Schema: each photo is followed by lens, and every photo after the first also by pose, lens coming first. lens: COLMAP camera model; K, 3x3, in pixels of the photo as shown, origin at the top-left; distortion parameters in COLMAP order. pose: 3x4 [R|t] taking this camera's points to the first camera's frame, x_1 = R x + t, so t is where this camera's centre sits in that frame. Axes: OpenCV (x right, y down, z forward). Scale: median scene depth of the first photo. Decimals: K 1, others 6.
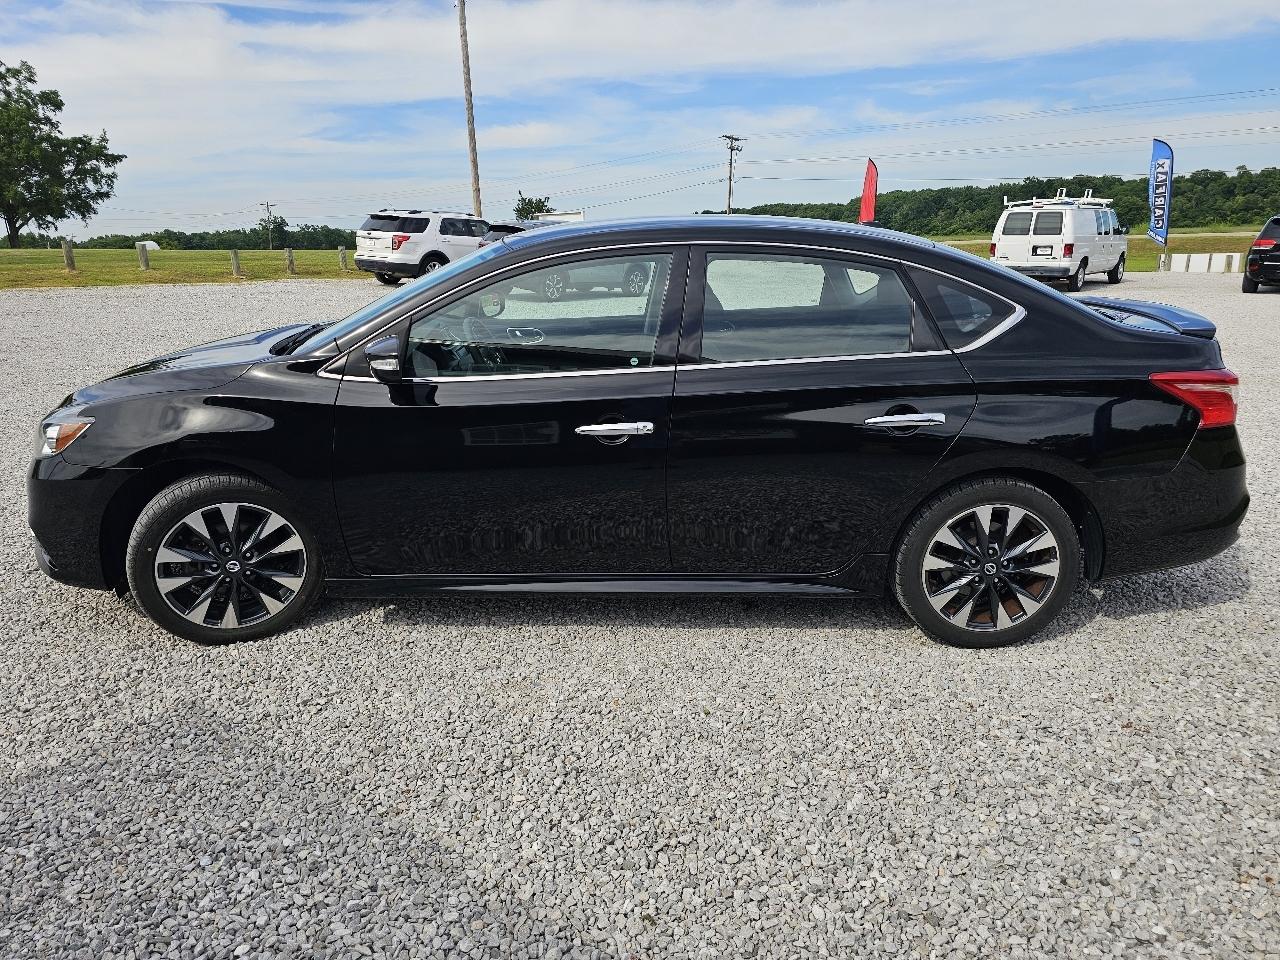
lens RADIAL K [[853.1, 0, 643.9], [0, 853.1, 475.2], [0, 0, 1]] dist [0.049718, -0.050264]
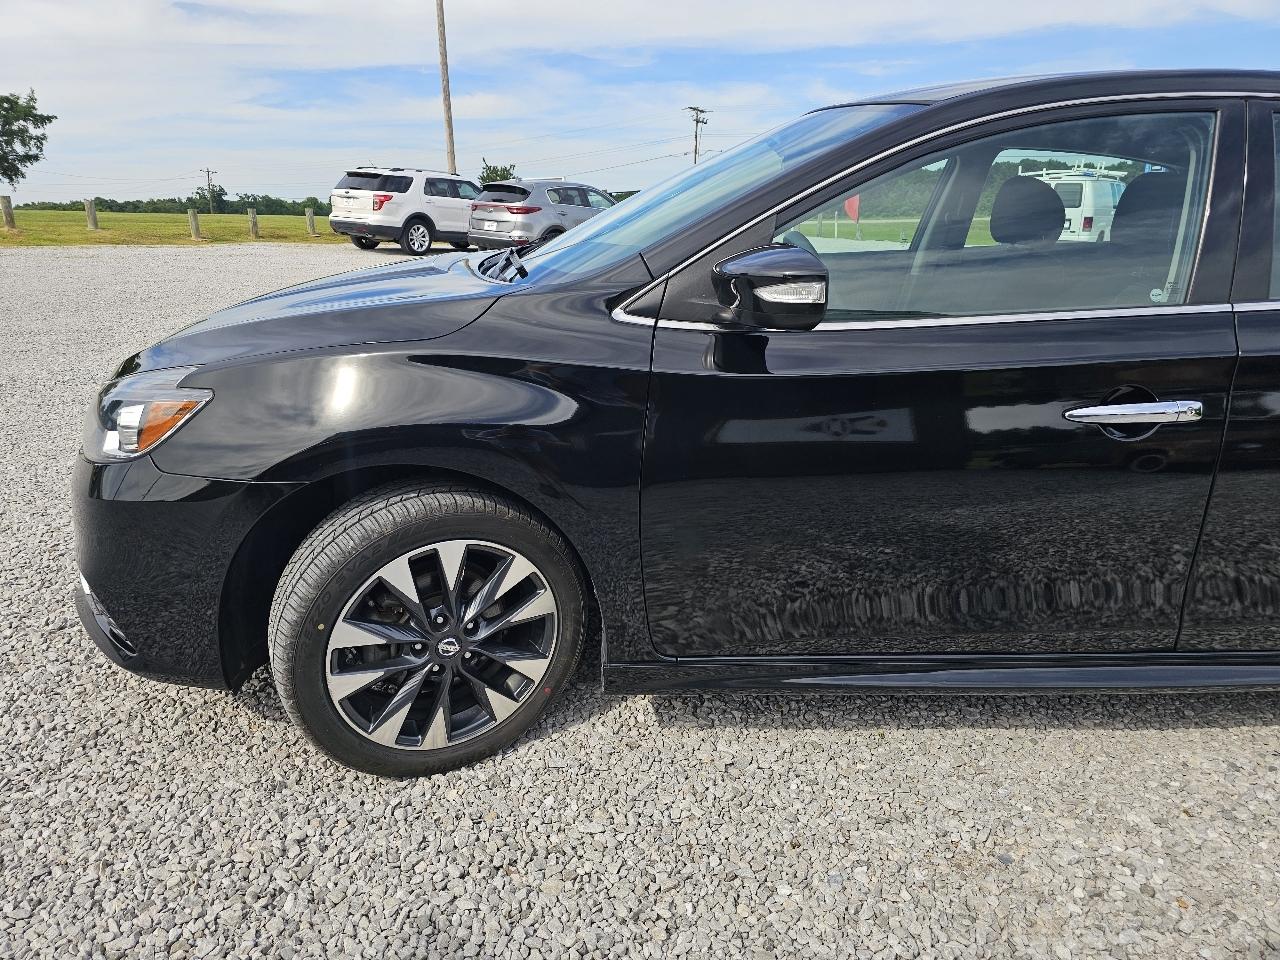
lens RADIAL K [[853.1, 0, 643.9], [0, 853.1, 475.2], [0, 0, 1]] dist [0.049718, -0.050264]
pose [[0.998482, -0.000620, 0.055083, -0.344564], [-0.000790, 0.999672, 0.025587, -0.023695], [-0.055081, -0.025591, 0.998154, 0.379155]]
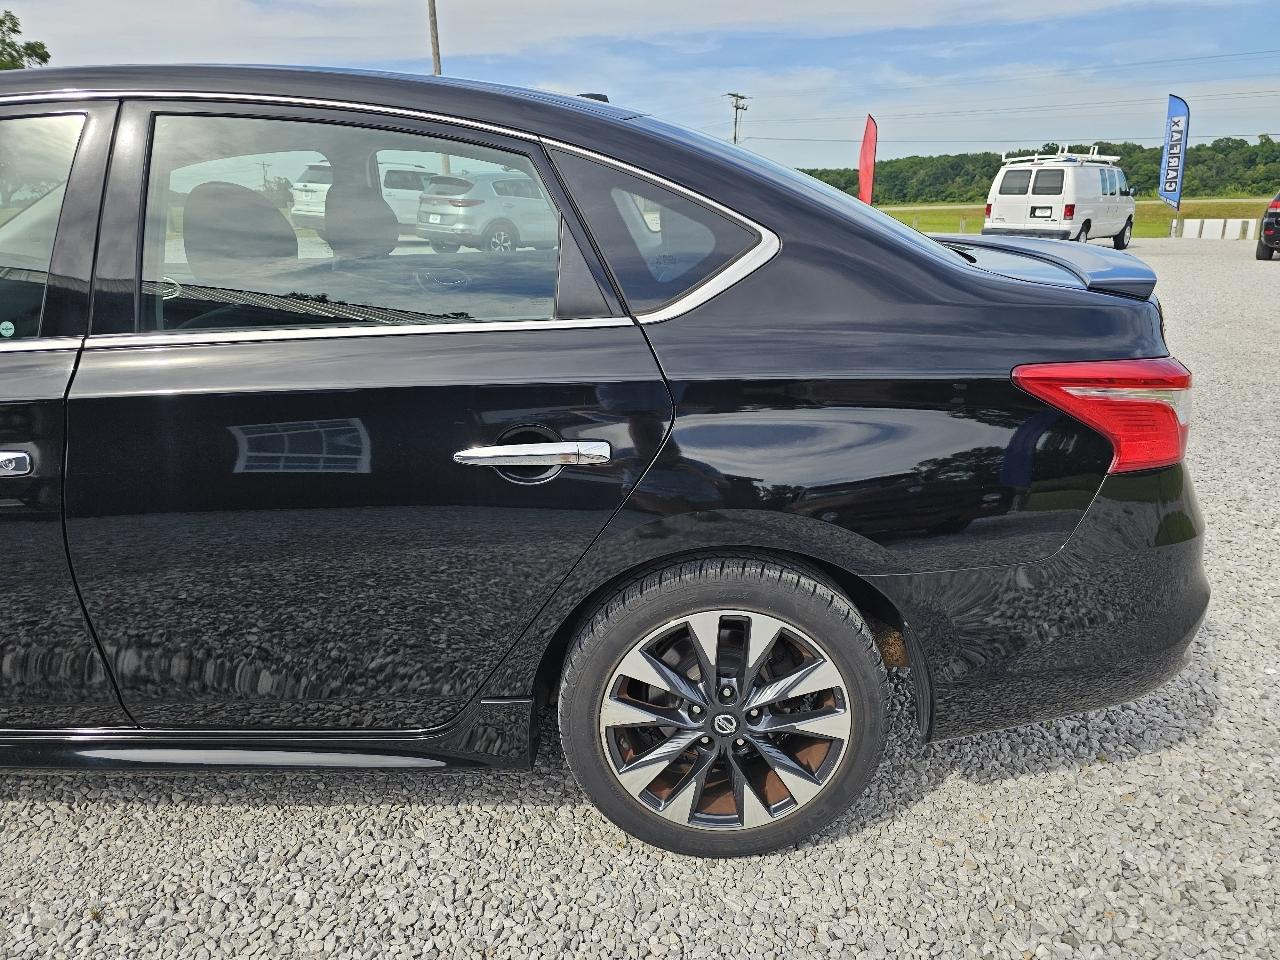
lens RADIAL K [[860.0, 0, 652.1], [0, 860.0, 478.4], [0, 0, 1]] dist [0.047734, -0.049536]
pose [[0.999962, 0.008655, 0.001301, 0.315333], [-0.008699, 0.999202, 0.038972, -0.058905], [-0.000963, -0.038982, 0.999239, 0.411128]]
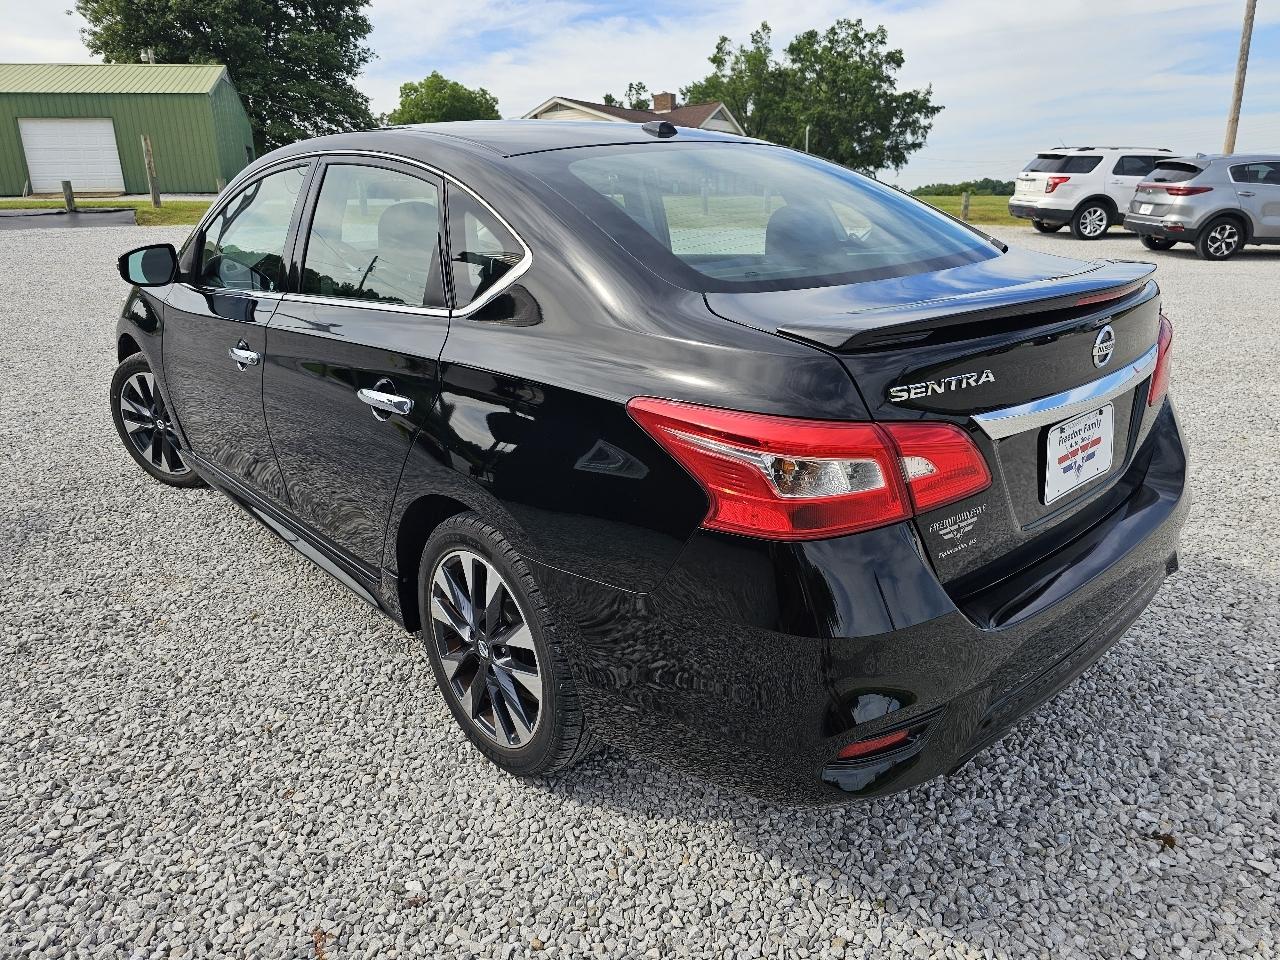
lens RADIAL K [[860.0, 0, 652.1], [0, 860.0, 478.4], [0, 0, 1]] dist [0.047734, -0.049536]
pose [[0.674104, 0.237279, -0.699487, 0.823250], [-0.197256, 0.970435, 0.139092, -0.121819], [0.711810, 0.044216, 0.700979, 0.551439]]
